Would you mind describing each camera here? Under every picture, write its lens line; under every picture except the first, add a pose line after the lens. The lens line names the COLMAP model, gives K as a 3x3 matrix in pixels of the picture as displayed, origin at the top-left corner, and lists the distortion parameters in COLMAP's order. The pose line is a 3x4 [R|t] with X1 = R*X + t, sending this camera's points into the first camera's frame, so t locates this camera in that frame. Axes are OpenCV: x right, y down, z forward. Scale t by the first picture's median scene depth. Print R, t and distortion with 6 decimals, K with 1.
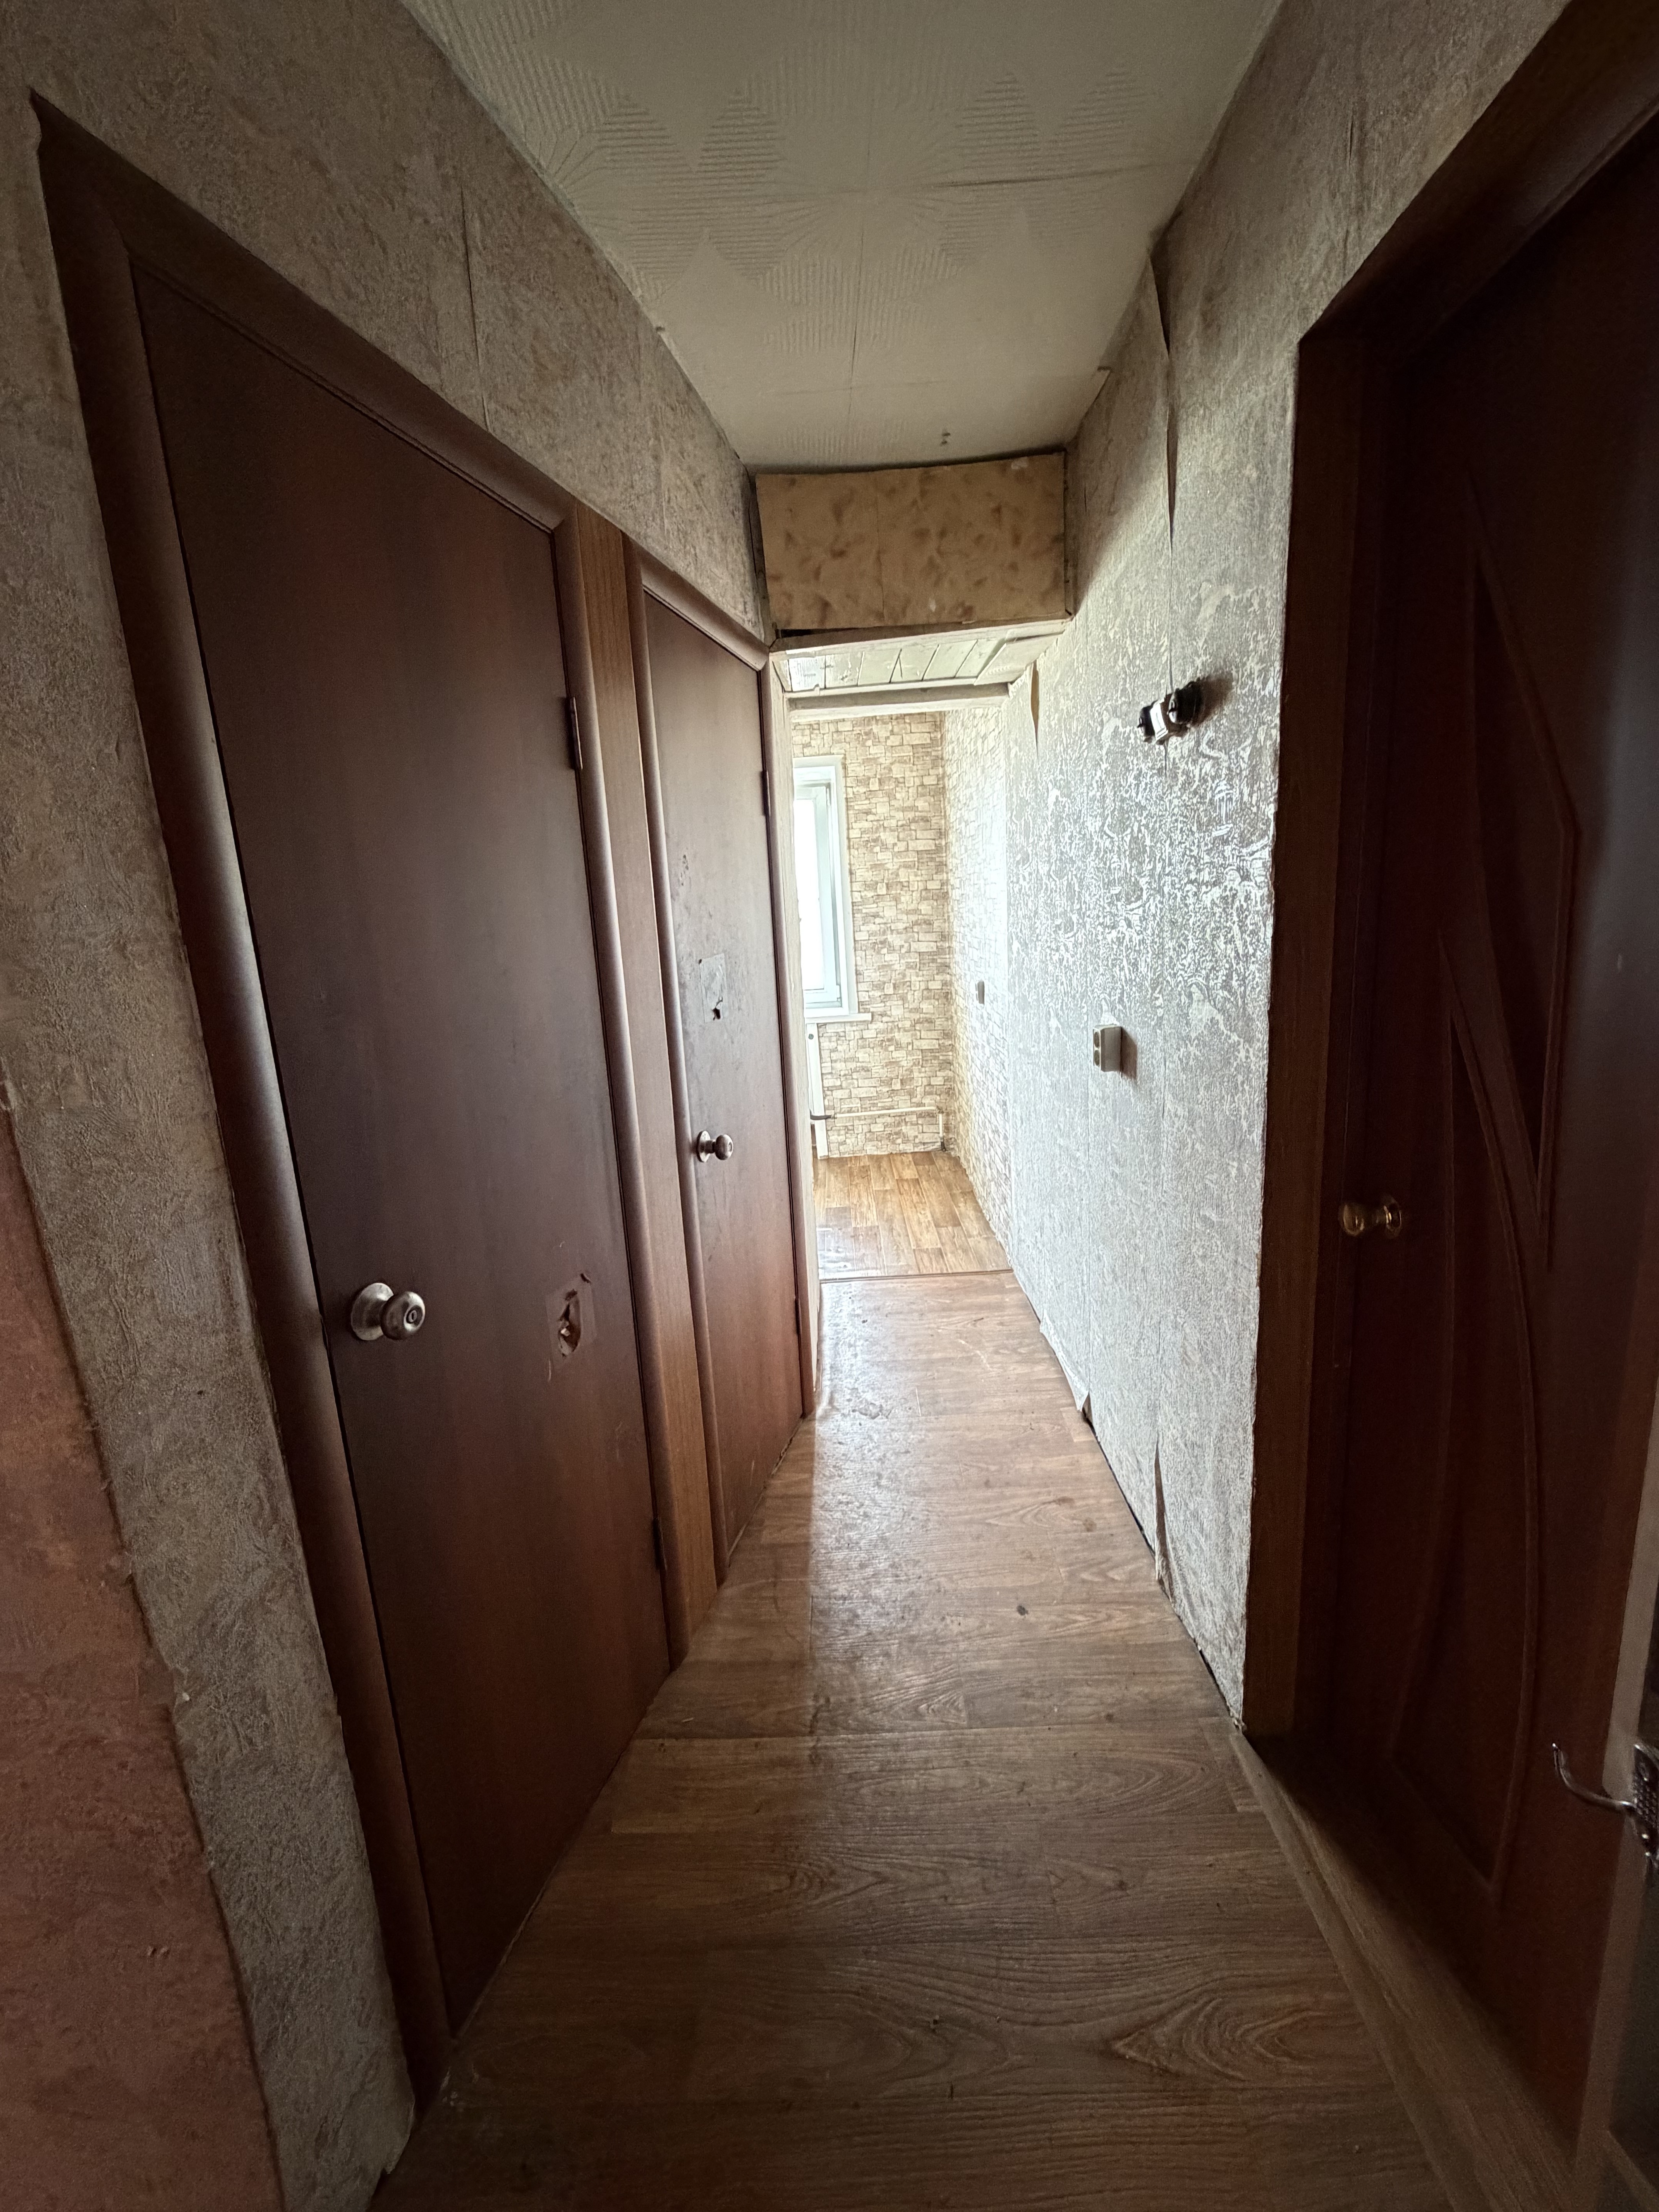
lens RADIAL K [[886.1, 0, 829.5], [0, 886.1, 1106.0], [0, 0, 1]] dist [-0.002751, 0.000586]
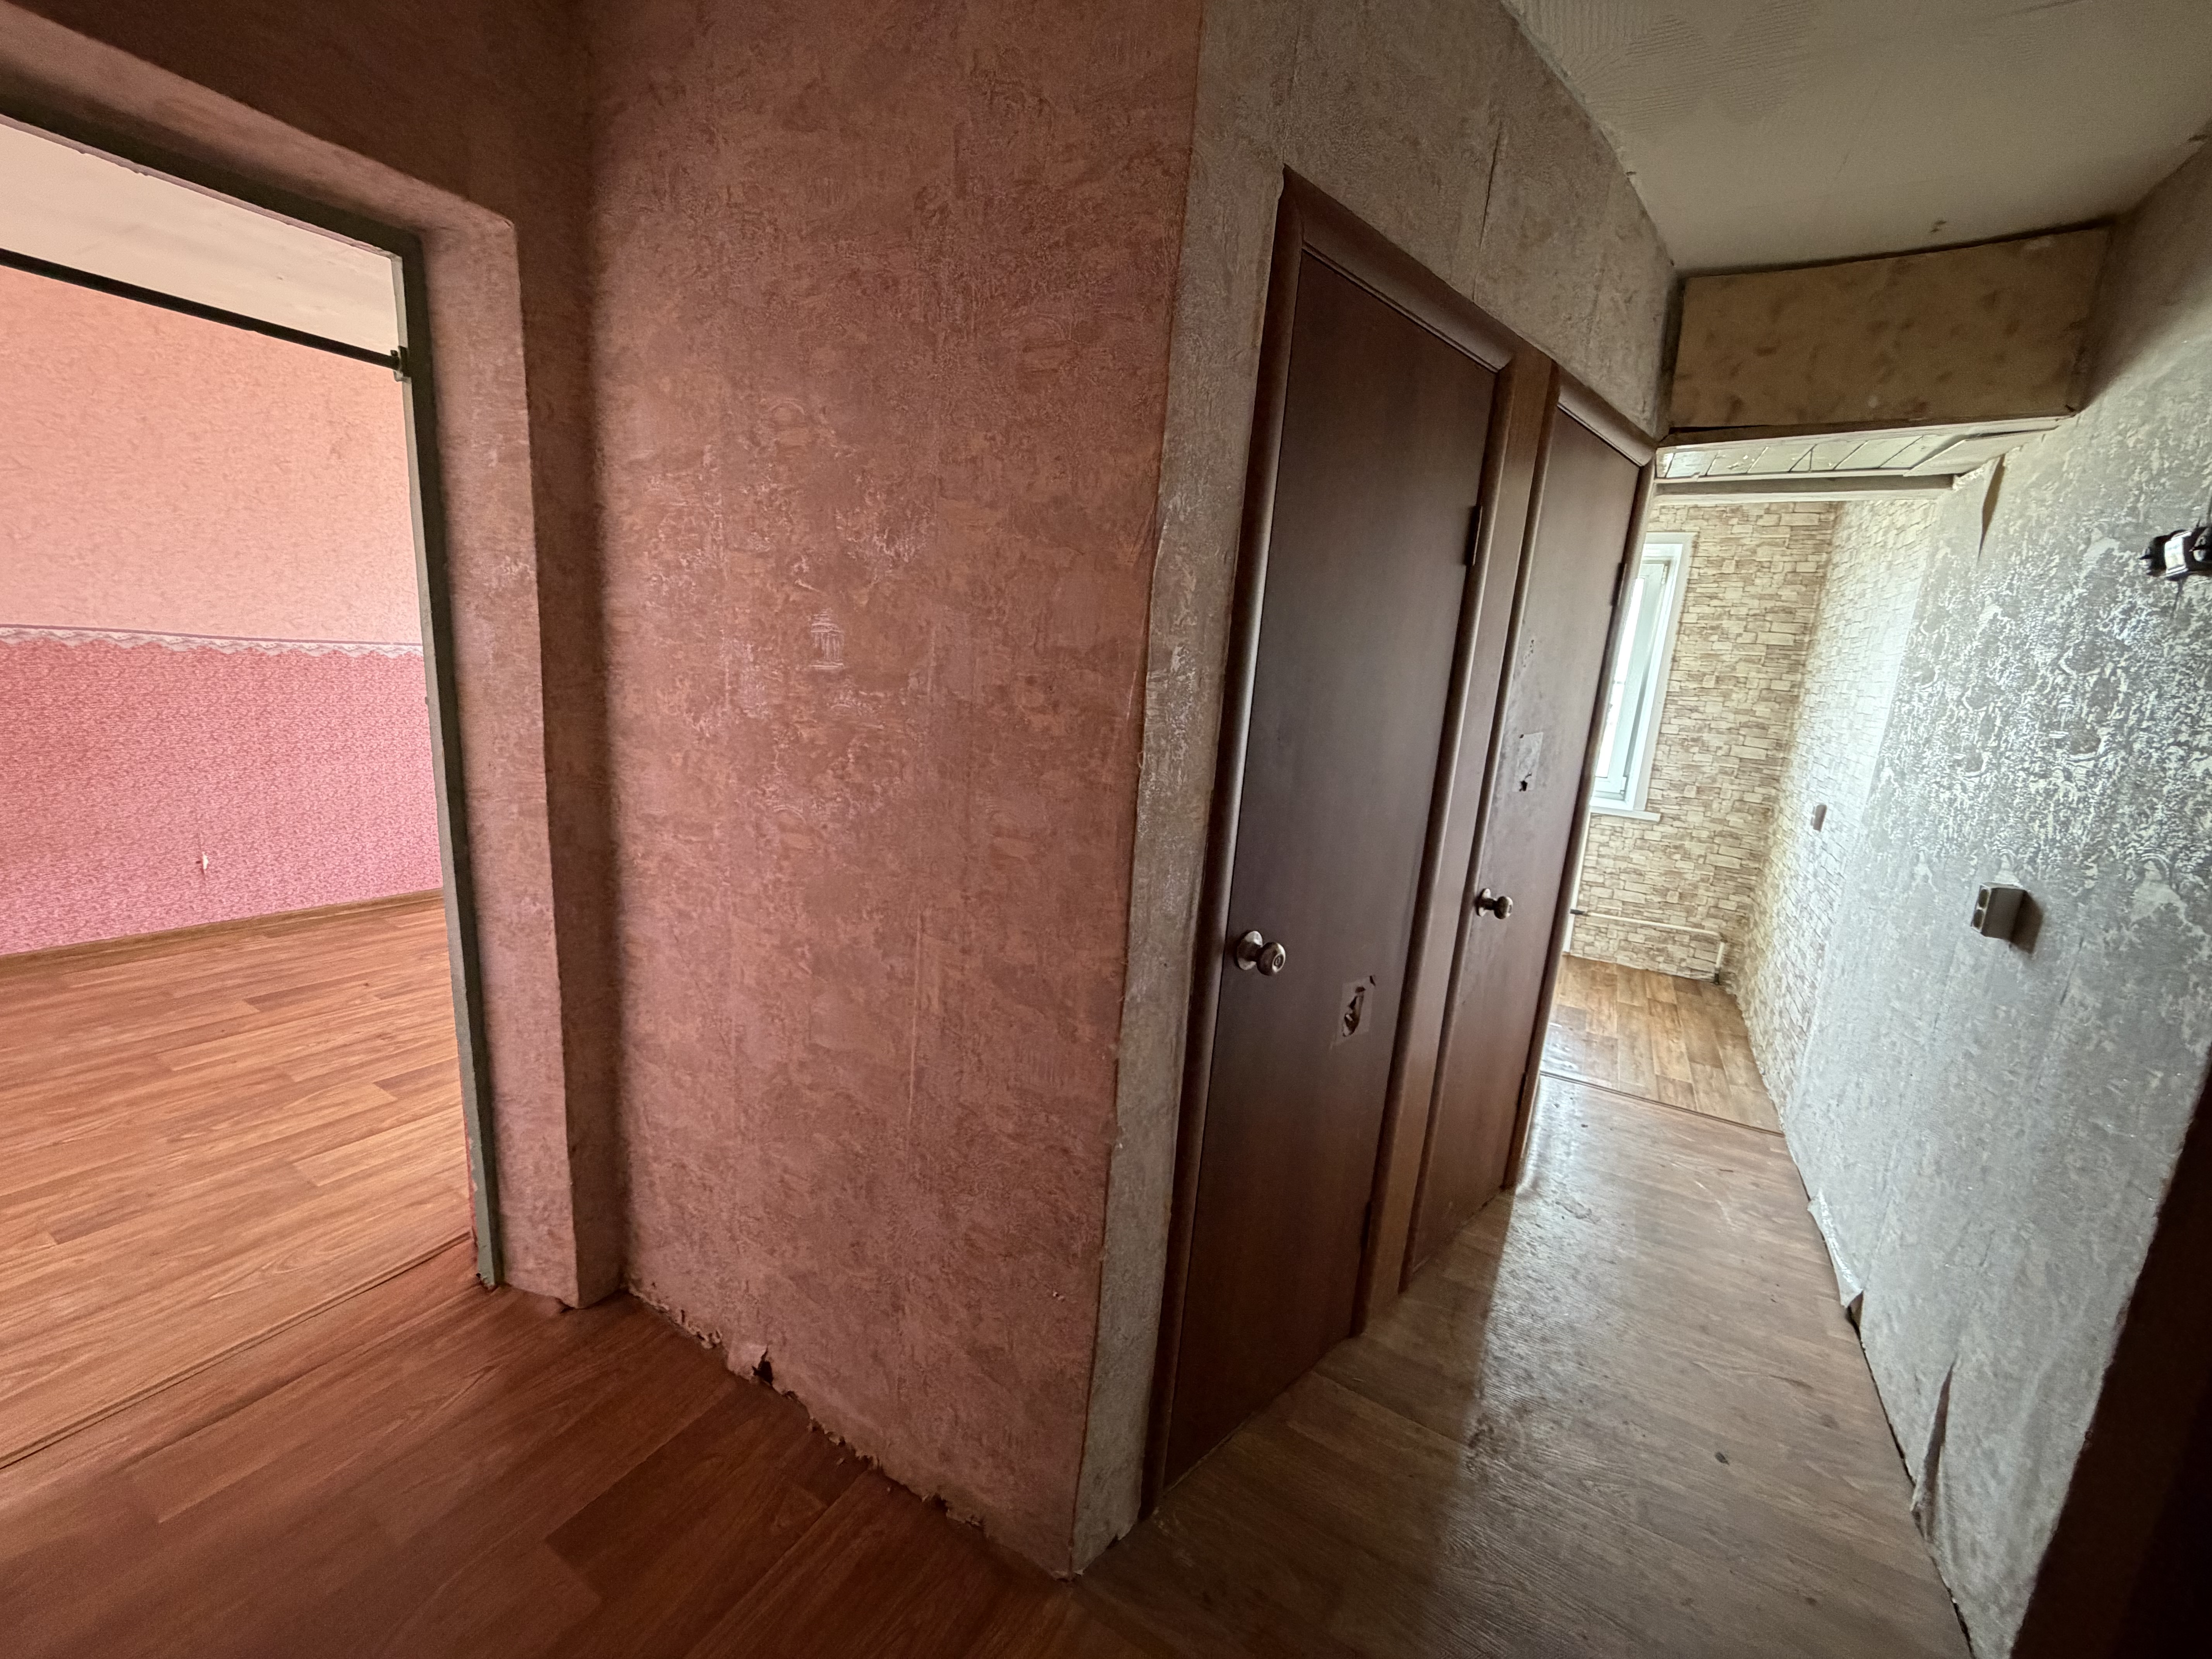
lens RADIAL K [[886.1, 0, 1098.2], [0, 886.1, 834.2], [0, 0, 1]] dist [-0.002751, 0.000586]
pose [[0.857862, 0.217286, -0.465681, -0.052480], [-0.225367, 0.973490, 0.039066, 0.025266], [0.461825, 0.071436, 0.884090, -0.170970]]
